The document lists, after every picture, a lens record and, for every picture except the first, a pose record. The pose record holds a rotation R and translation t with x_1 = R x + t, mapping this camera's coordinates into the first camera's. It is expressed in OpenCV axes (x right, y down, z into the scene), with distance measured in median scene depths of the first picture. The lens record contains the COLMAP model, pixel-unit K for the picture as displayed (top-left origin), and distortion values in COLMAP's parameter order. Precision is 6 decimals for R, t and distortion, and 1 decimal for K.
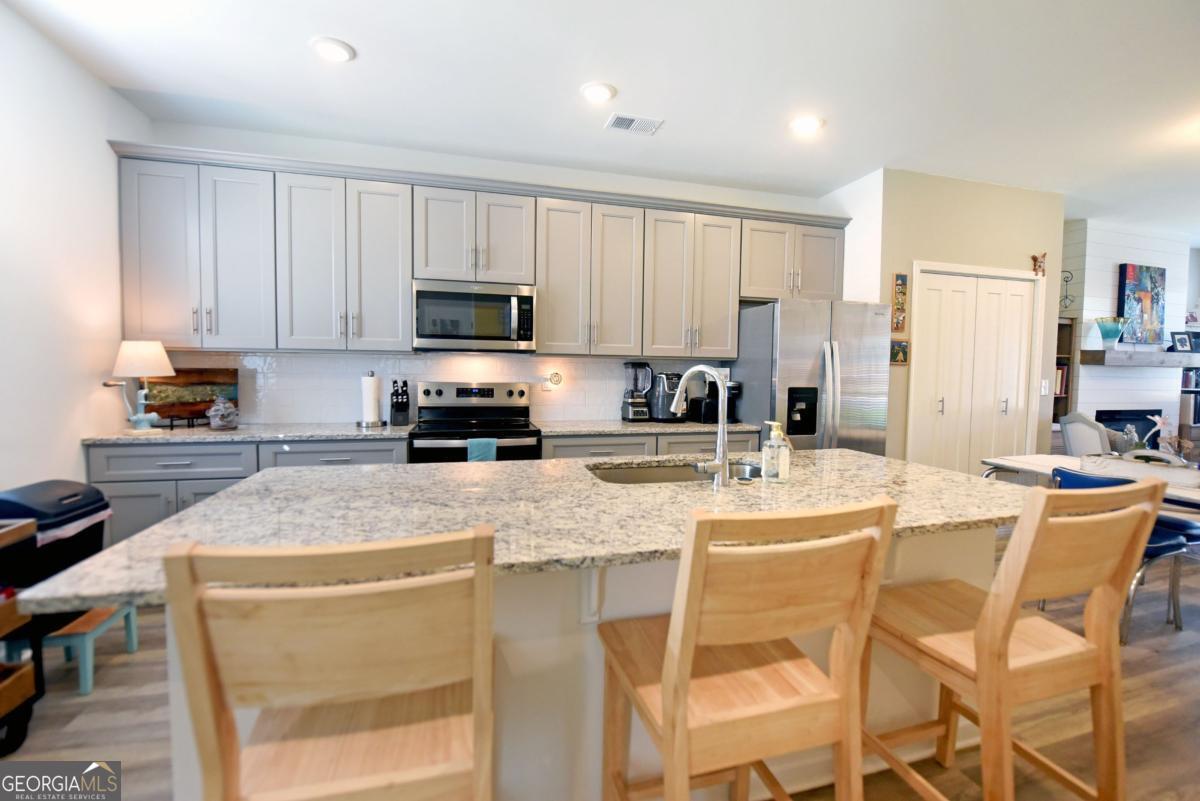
lens RADIAL K [[501.0, 0, 603.6], [0, 501.0, 393.7], [0, 0, 1]] dist [-0.016046, -0.001220]
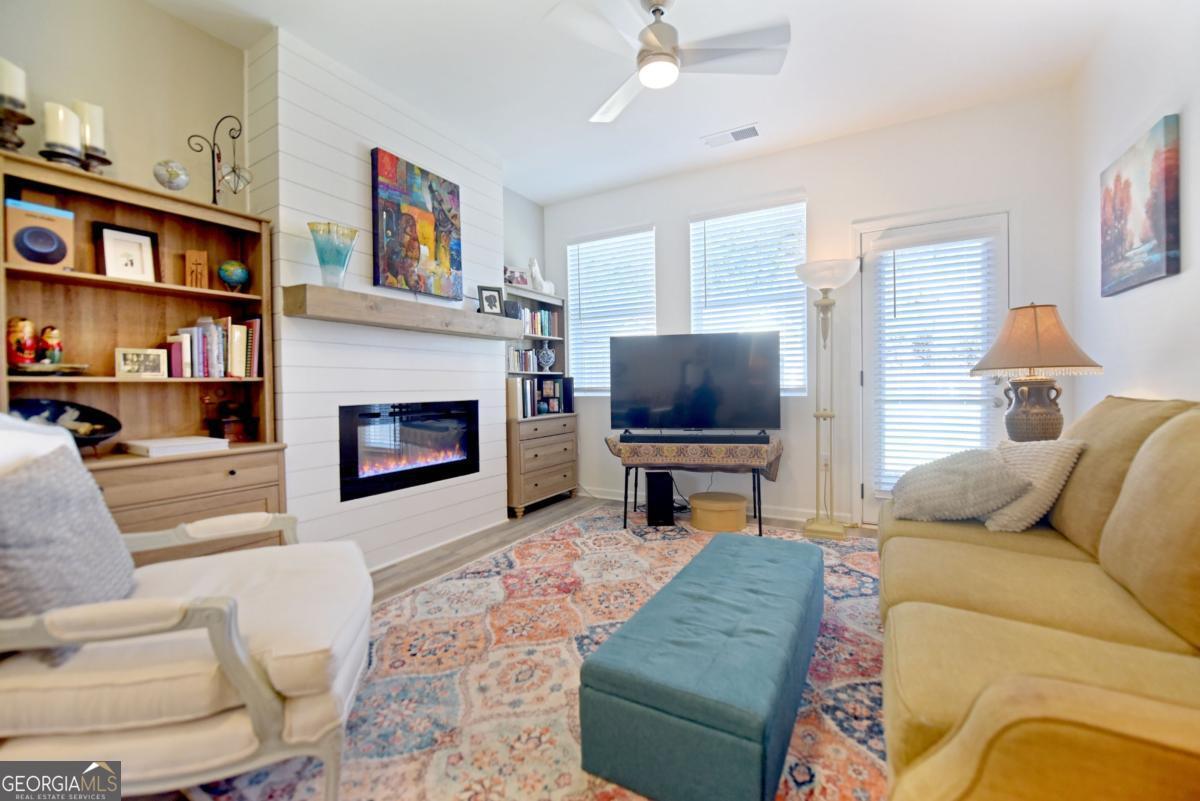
lens RADIAL K [[479.5, 0, 603.9], [0, 479.5, 395.7], [0, 0, 1]] dist [-0.016294, -0.002261]
pose [[0.703839, -0.037577, 0.709365, 1.109523], [0.058048, 0.998303, -0.004712, 0.055200], [-0.707984, 0.044494, 0.704826, 0.567107]]
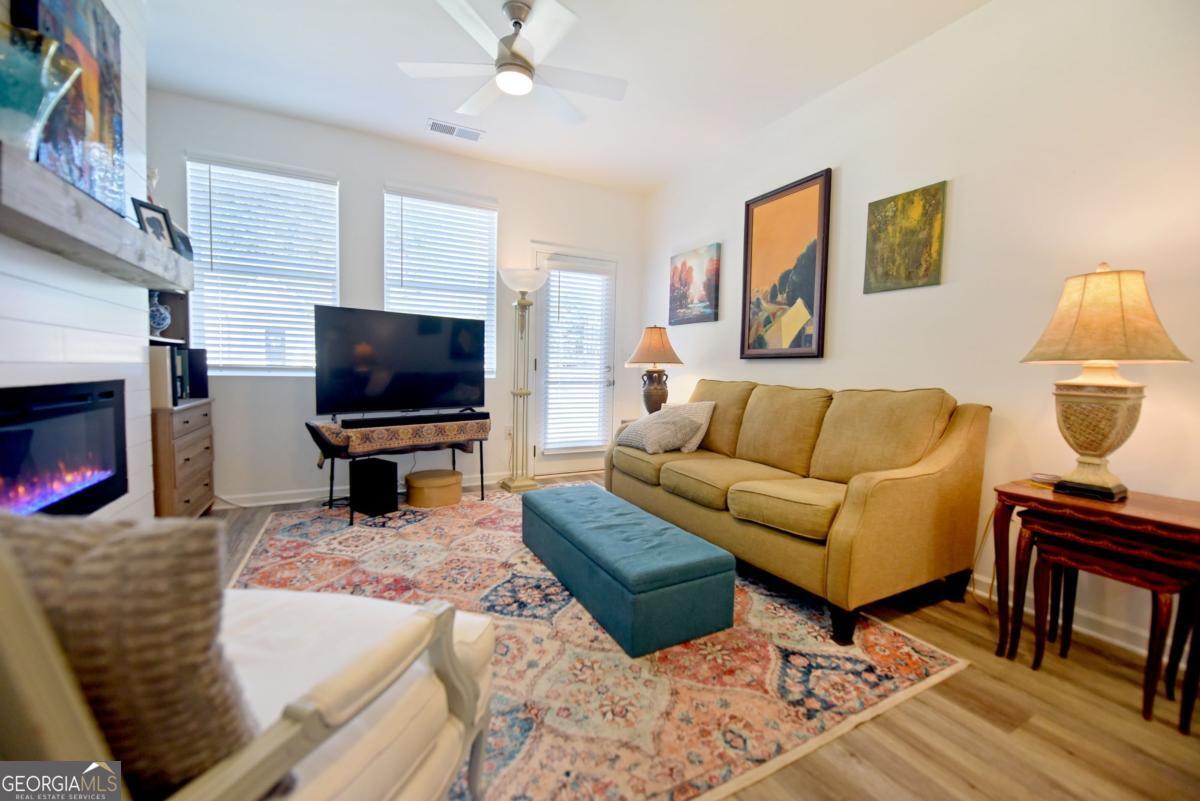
lens RADIAL K [[479.5, 0, 605.5], [0, 479.5, 395.5], [0, 0, 1]] dist [-0.016294, -0.002261]
pose [[-0.220431, -0.070352, 0.972862, 0.907085], [0.025492, 0.996639, 0.077847, 0.034738], [-0.975069, 0.041960, -0.217897, 0.953644]]
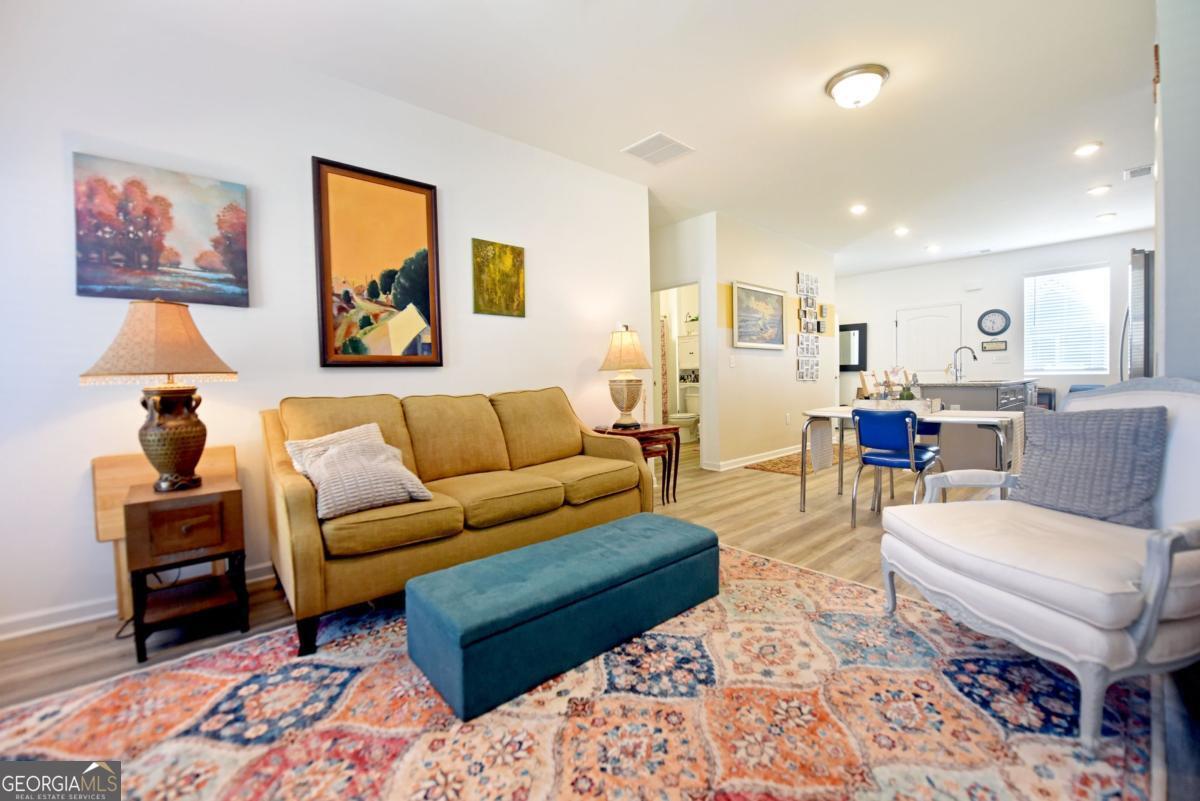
lens RADIAL K [[479.5, 0, 605.1], [0, 479.5, 393.2], [0, 0, 1]] dist [-0.016294, -0.002261]
pose [[-0.898585, 0.021596, -0.438267, 1.732146], [-0.011359, 0.997309, 0.072433, 0.026116], [0.438652, 0.070065, -0.895922, 1.307003]]
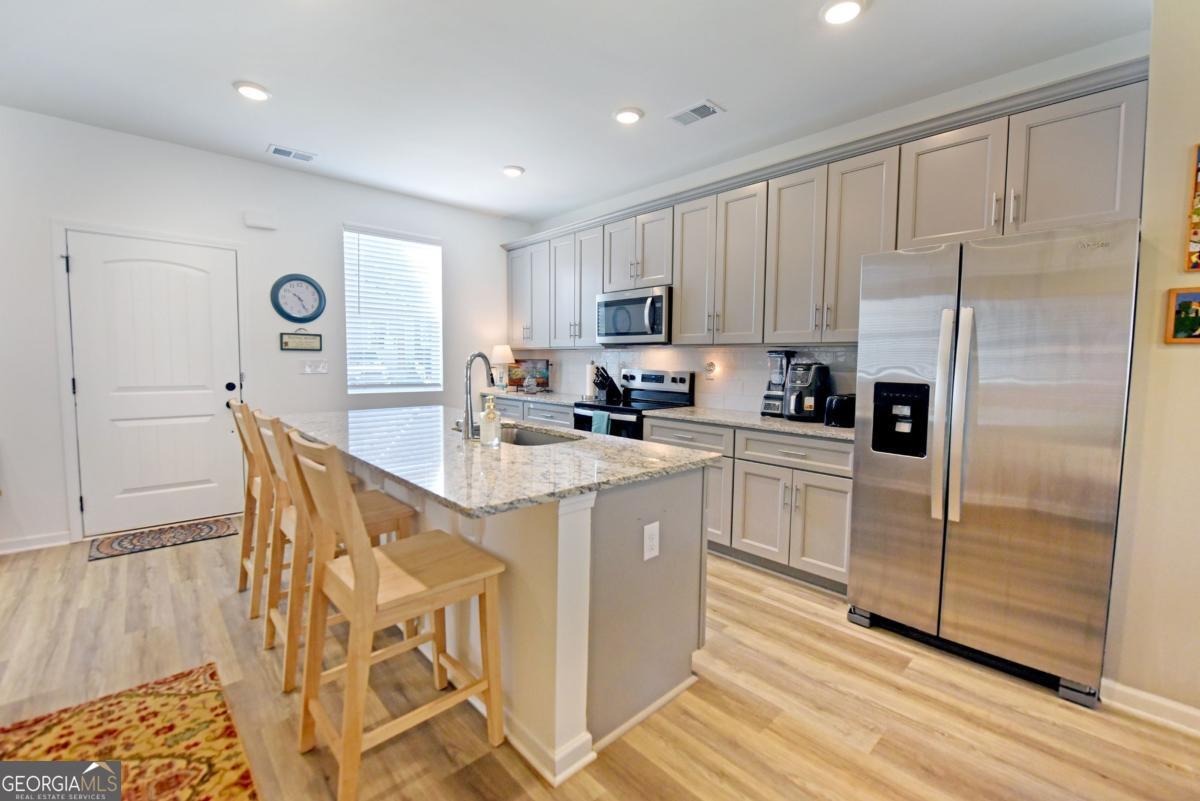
lens RADIAL K [[501.0, 0, 604.6], [0, 501.0, 398.7], [0, 0, 1]] dist [-0.016046, -0.001220]
pose [[0.466337, 0.061475, -0.882469, 0.739191], [-0.050287, 0.997811, 0.042936, -0.000126], [0.883177, 0.024354, 0.468407, 0.314262]]
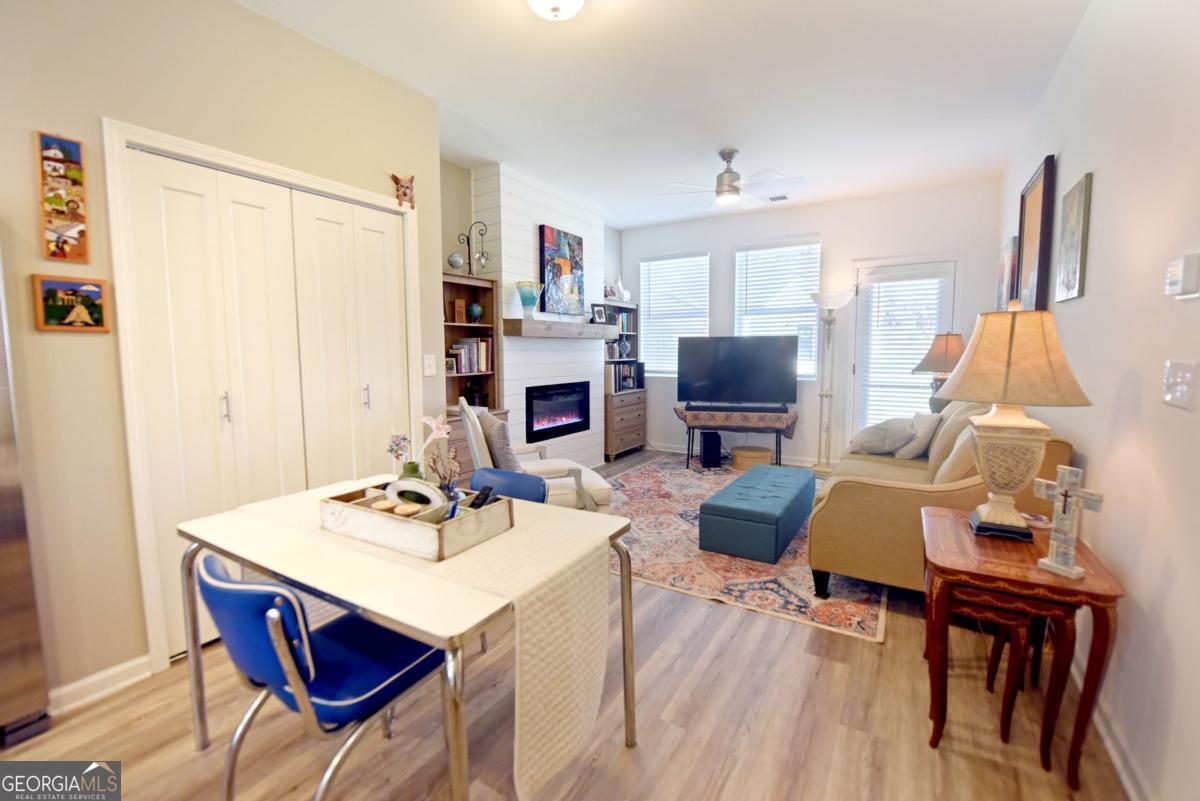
lens RADIAL K [[501.0, 0, 603.2], [0, 501.0, 395.4], [0, 0, 1]] dist [-0.016046, -0.001220]
pose [[0.730714, -0.078105, 0.678201, 0.643992], [0.048564, 0.996864, 0.062480, -0.002461], [-0.680954, -0.012719, 0.732216, 0.315127]]
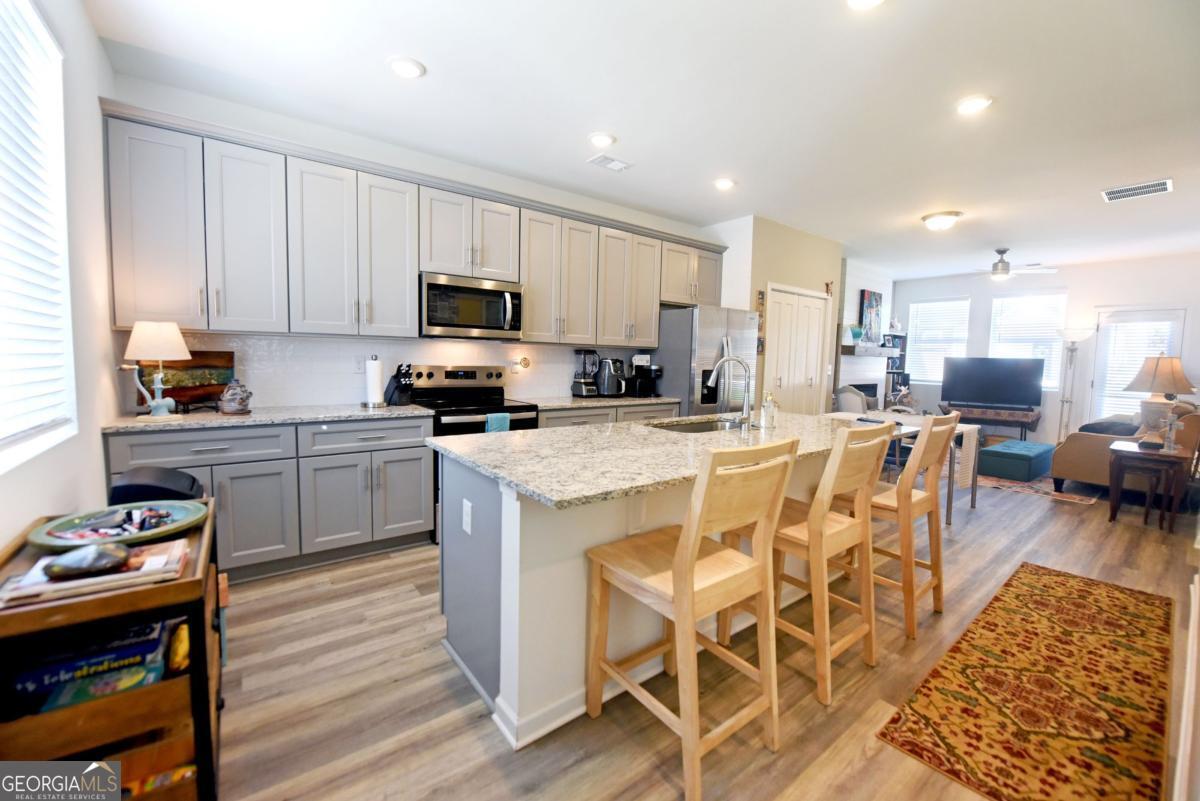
lens RADIAL K [[479.5, 0, 602.4], [0, 479.5, 396.3], [0, 0, 1]] dist [-0.016294, -0.002261]
pose [[0.925534, -0.022674, 0.377986, -0.356179], [0.008137, 0.999166, 0.040013, 0.004642], [-0.378578, -0.033957, 0.924946, -0.113308]]
